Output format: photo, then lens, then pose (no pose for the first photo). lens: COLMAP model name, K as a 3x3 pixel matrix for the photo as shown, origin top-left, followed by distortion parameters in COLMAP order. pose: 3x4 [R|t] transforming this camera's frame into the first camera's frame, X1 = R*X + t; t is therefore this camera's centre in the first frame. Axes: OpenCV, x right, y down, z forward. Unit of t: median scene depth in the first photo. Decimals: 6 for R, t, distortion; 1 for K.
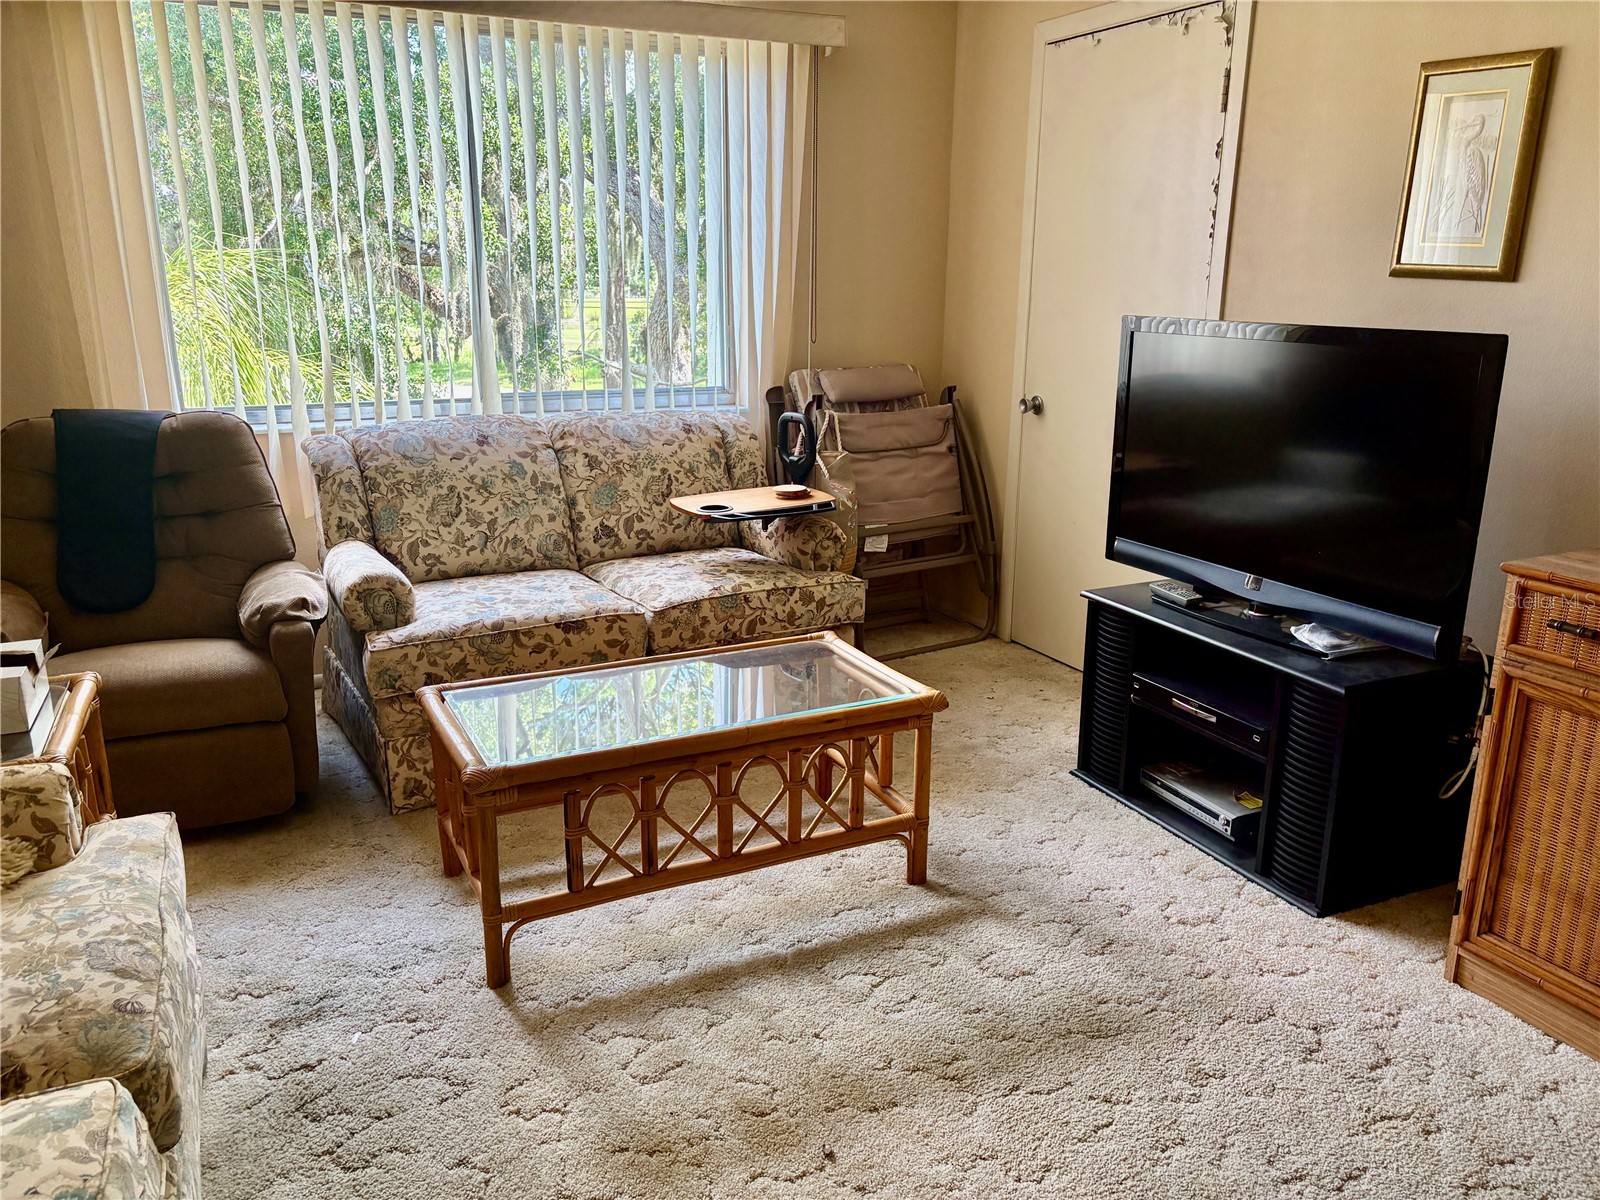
lens RADIAL K [[1213.5, 0, 800.6], [0, 1213.5, 605.8], [0, 0, 1]] dist [0.100629, -0.146358]
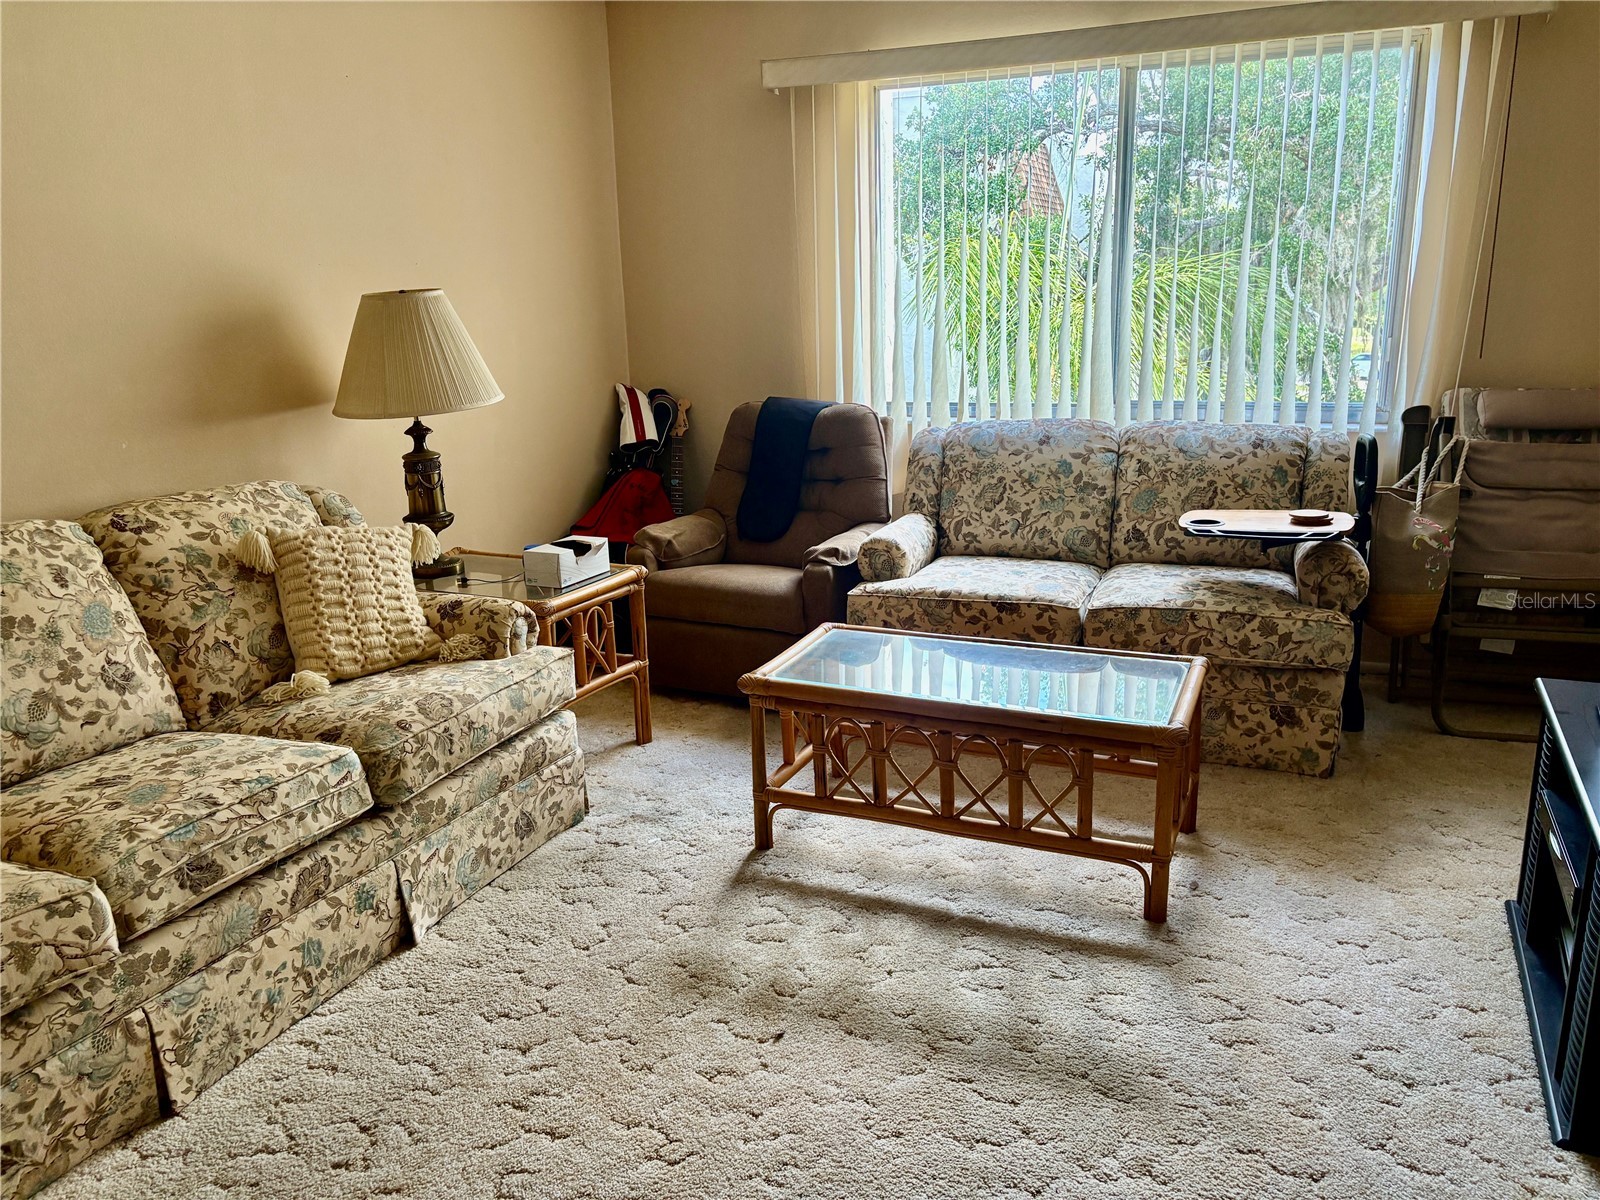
lens RADIAL K [[1213.5, 0, 800.6], [0, 1213.5, 605.8], [0, 0, 1]] dist [0.100629, -0.146358]
pose [[0.642294, 0.171845, -0.746946, 0.474224], [-0.175330, 0.981643, 0.075074, -0.031696], [0.746135, 0.082742, 0.660633, 0.107239]]
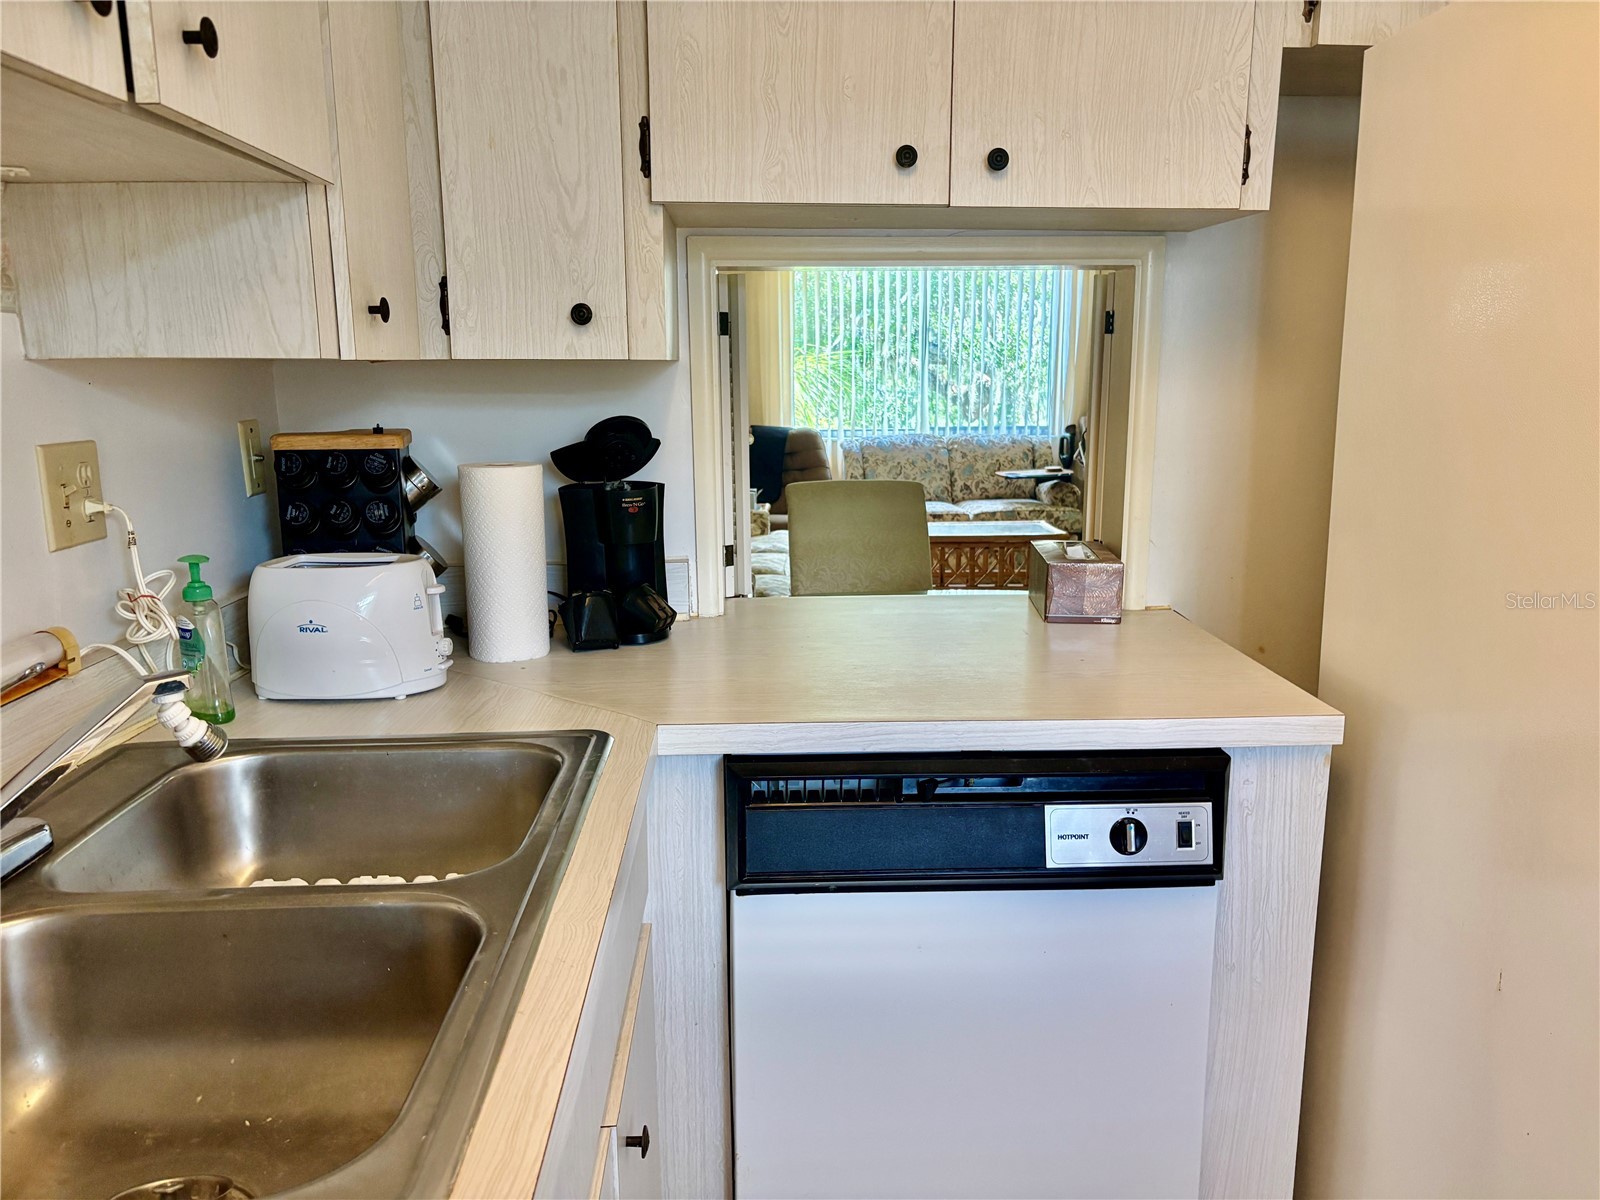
lens RADIAL K [[1213.5, 0, 800.6], [0, 1213.5, 605.8], [0, 0, 1]] dist [0.100629, -0.146358]
pose [[0.913947, 0.067832, -0.400125, 0.470523], [-0.096576, 0.993962, -0.052089, 0.303002], [0.394176, 0.086249, 0.914979, -1.116371]]
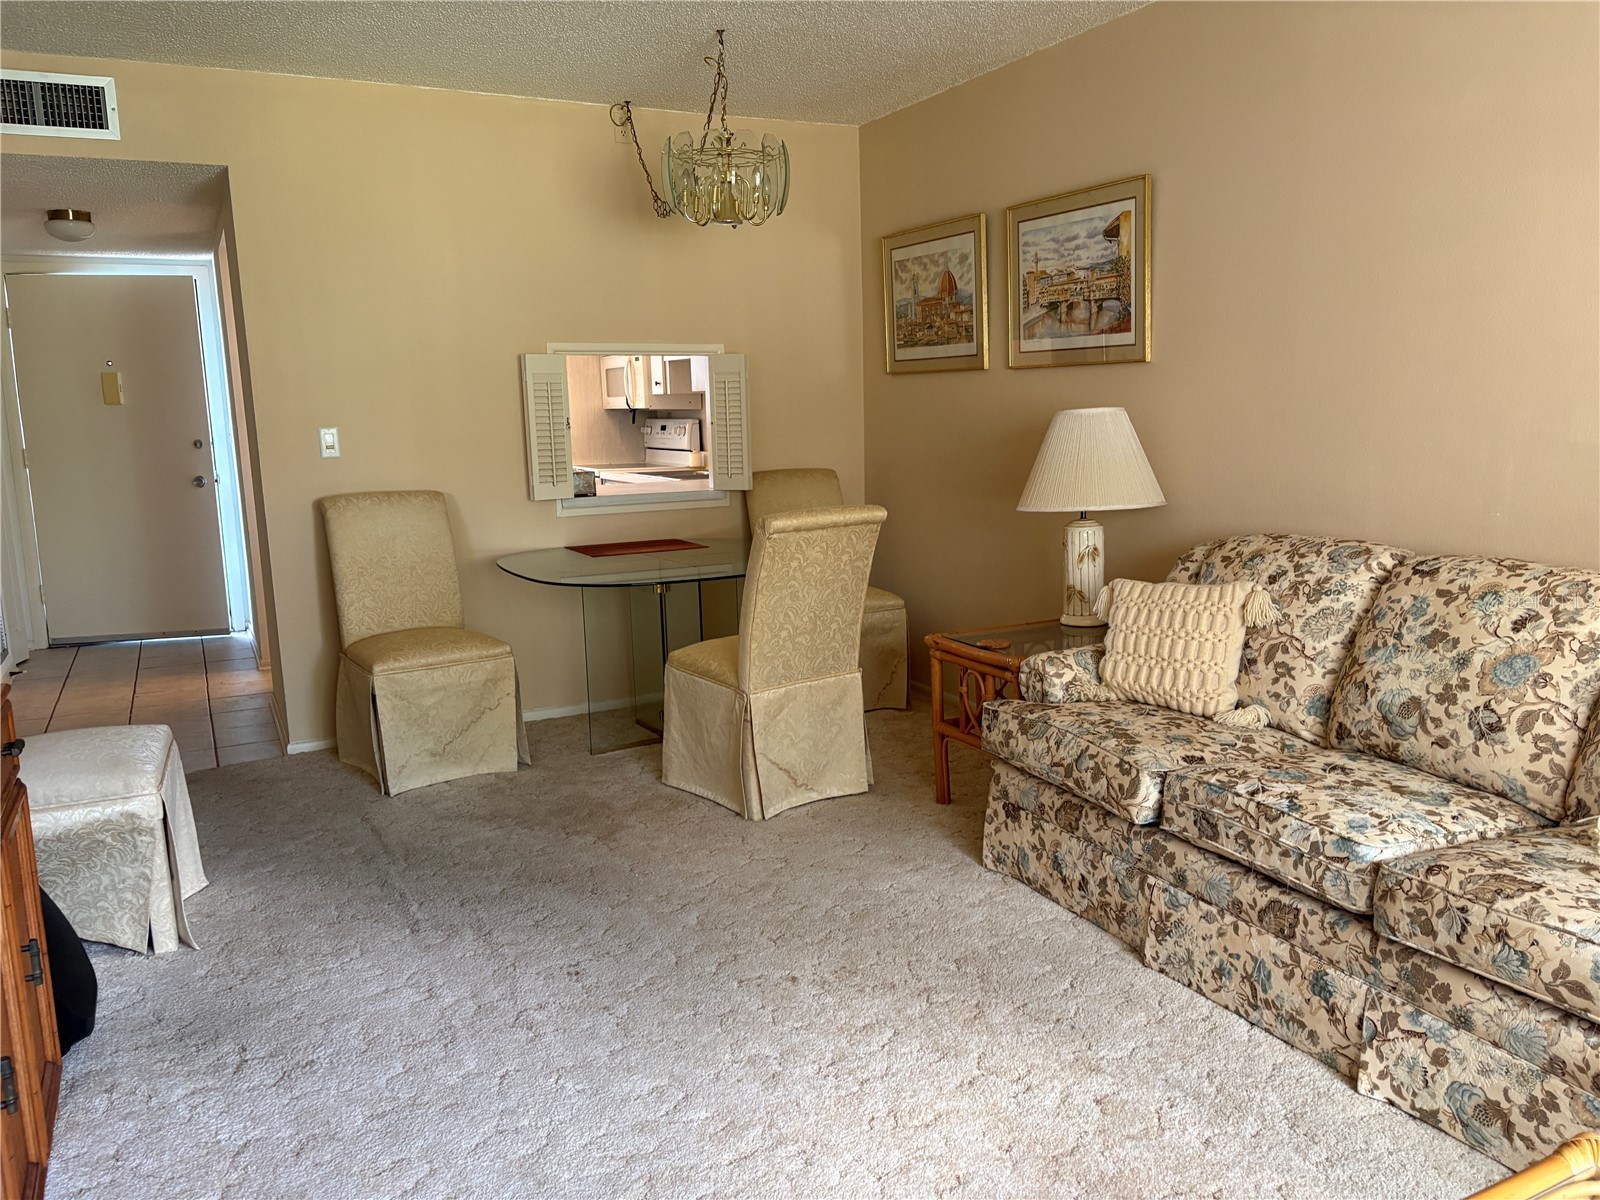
lens RADIAL K [[1213.5, 0, 800.6], [0, 1213.5, 605.8], [0, 0, 1]] dist [0.100629, -0.146358]
pose [[-0.999882, 0.013763, 0.006809, 0.085097], [0.015351, 0.905966, 0.423072, -0.252621], [-0.000346, 0.423126, -0.906071, 0.941238]]
